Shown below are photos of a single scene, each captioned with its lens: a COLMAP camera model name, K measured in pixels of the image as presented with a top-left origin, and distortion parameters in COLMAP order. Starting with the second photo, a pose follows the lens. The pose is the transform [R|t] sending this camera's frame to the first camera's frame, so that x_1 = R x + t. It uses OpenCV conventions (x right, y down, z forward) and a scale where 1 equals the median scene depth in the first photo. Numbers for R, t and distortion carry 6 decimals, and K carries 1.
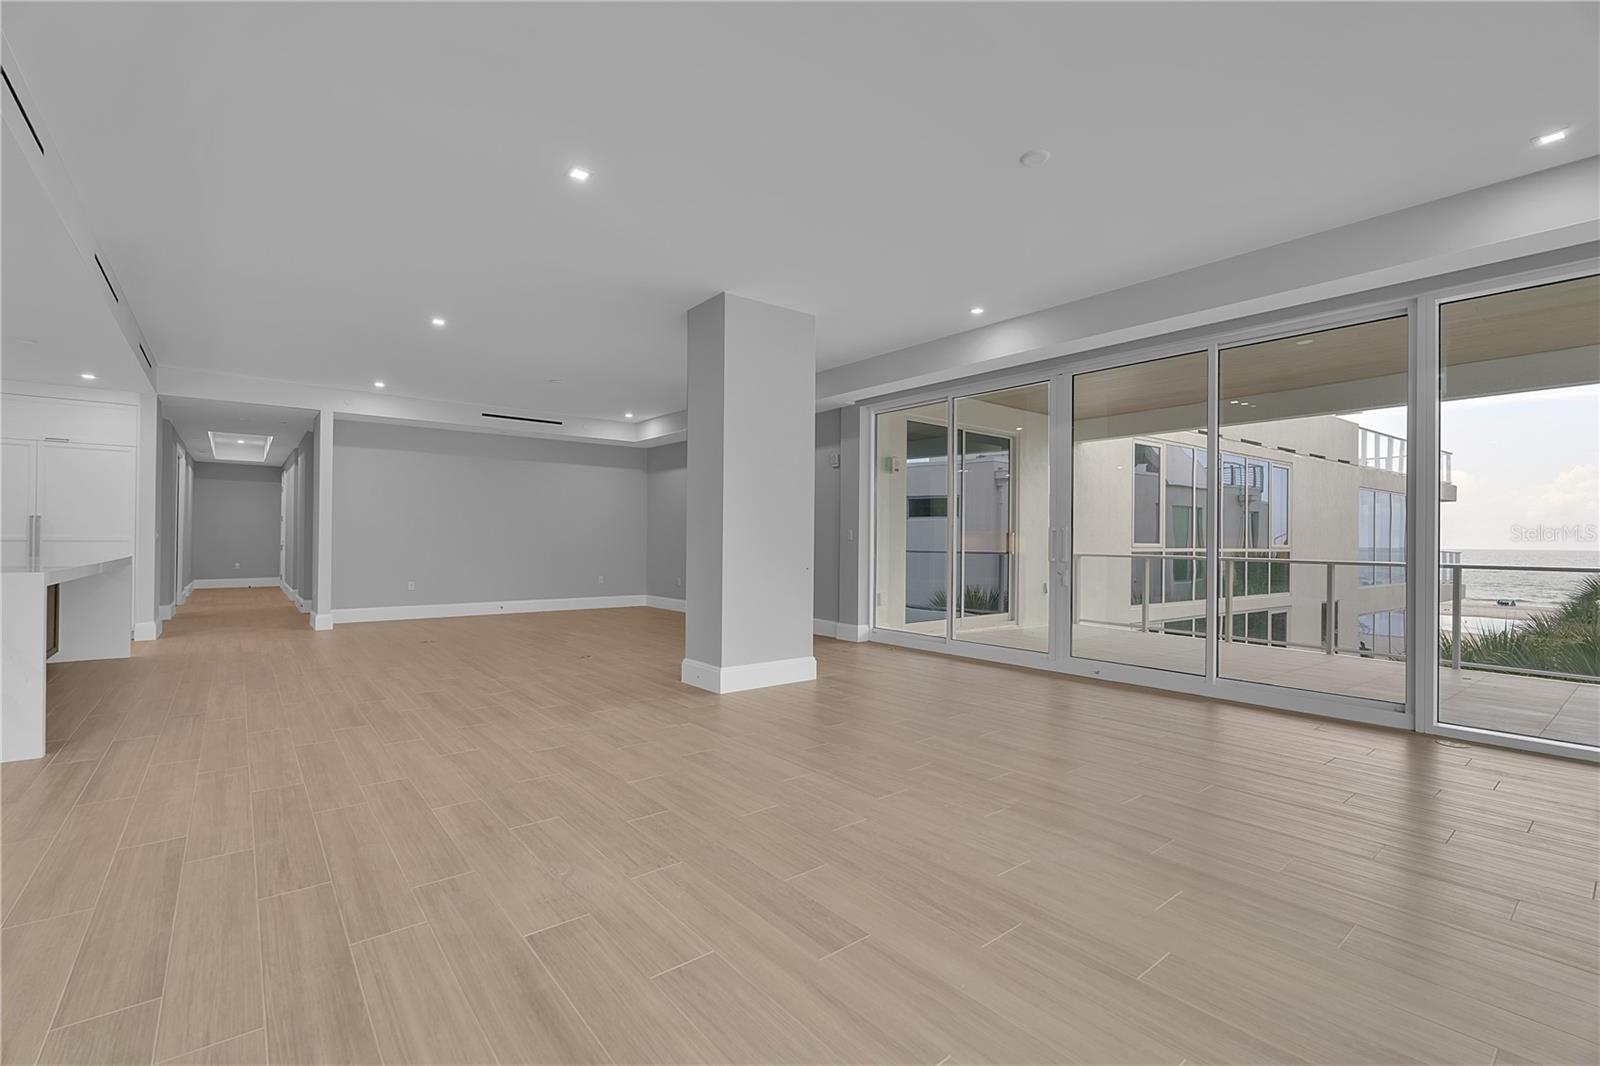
lens RADIAL K [[708.7, 0, 794.9], [0, 708.7, 534.7], [0, 0, 1]] dist [-0.003598, 0.000038]
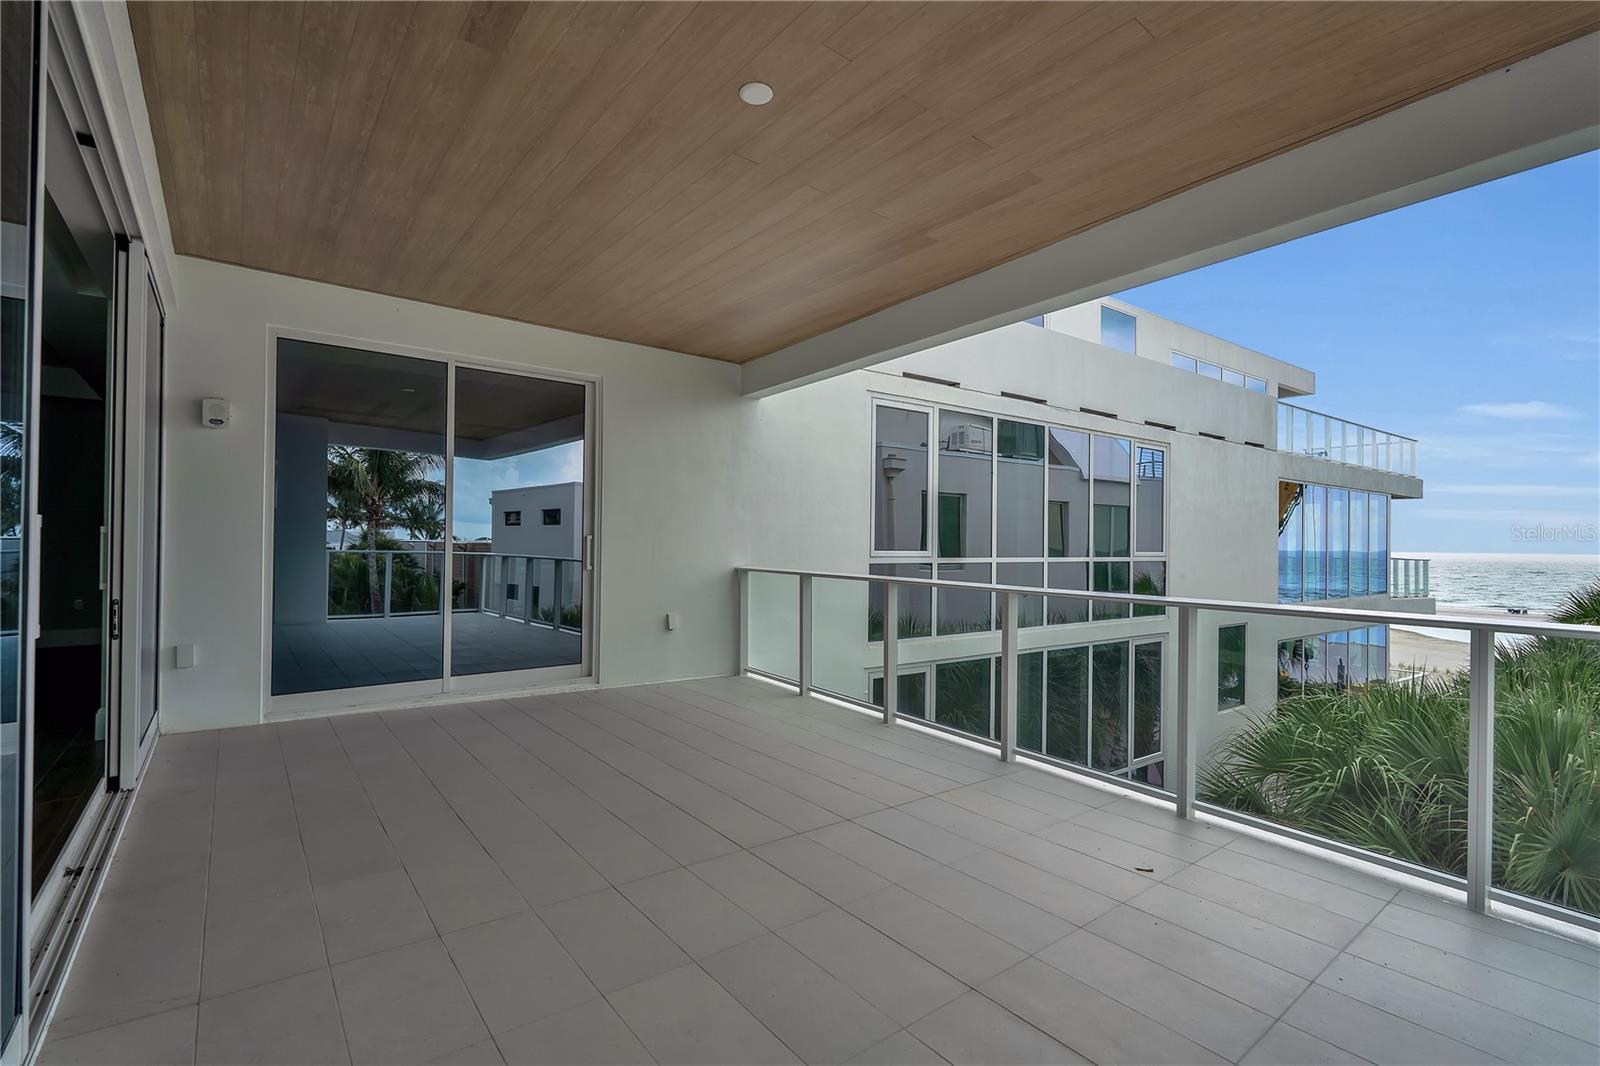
lens RADIAL K [[708.7, 0, 794.9], [0, 708.7, 534.7], [0, 0, 1]] dist [-0.003598, 0.000038]
pose [[0.999884, -0.004897, -0.014427, 0.405555], [0.004747, 0.999935, -0.010414, 0.003010], [0.014477, 0.010345, 0.999842, 0.308553]]
